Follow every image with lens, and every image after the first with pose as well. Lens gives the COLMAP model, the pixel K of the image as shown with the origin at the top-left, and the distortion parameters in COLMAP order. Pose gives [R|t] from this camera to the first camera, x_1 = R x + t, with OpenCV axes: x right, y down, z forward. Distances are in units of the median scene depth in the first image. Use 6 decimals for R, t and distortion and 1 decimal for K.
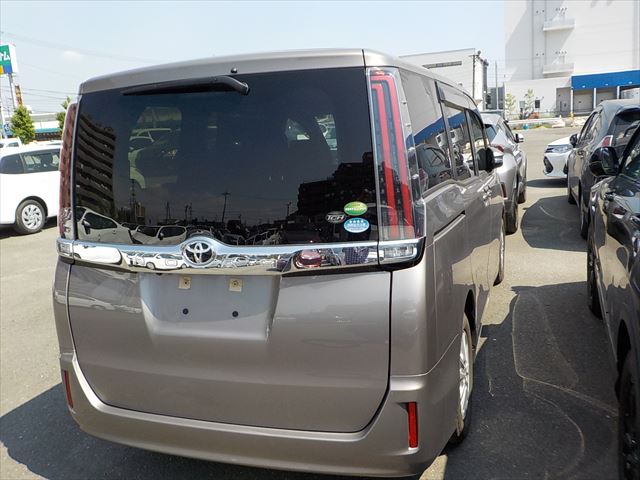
lens RADIAL K [[564.5, 0, 320.8], [0, 564.5, 238.2], [0, 0, 1]] dist [-0.009683, -0.000990]
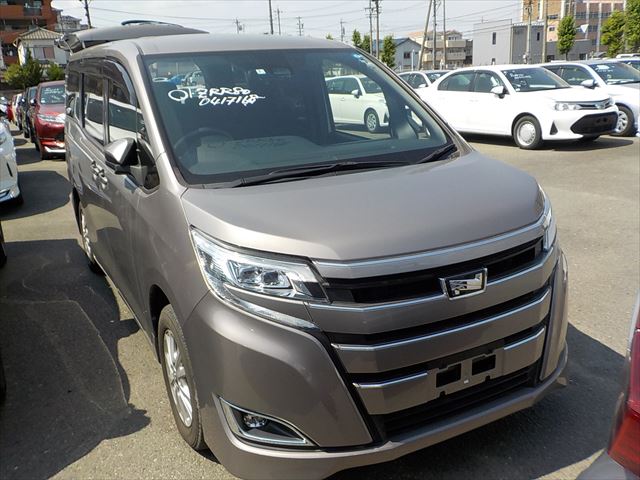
lens RADIAL K [[564.5, 0, 320.6], [0, 564.5, 239.6], [0, 0, 1]] dist [-0.009683, -0.000990]
pose [[-0.630415, 0.298108, -0.716735, 0.674380], [-0.068264, 0.898453, 0.433732, -0.360108], [0.773251, 0.322358, -0.546048, 1.616527]]
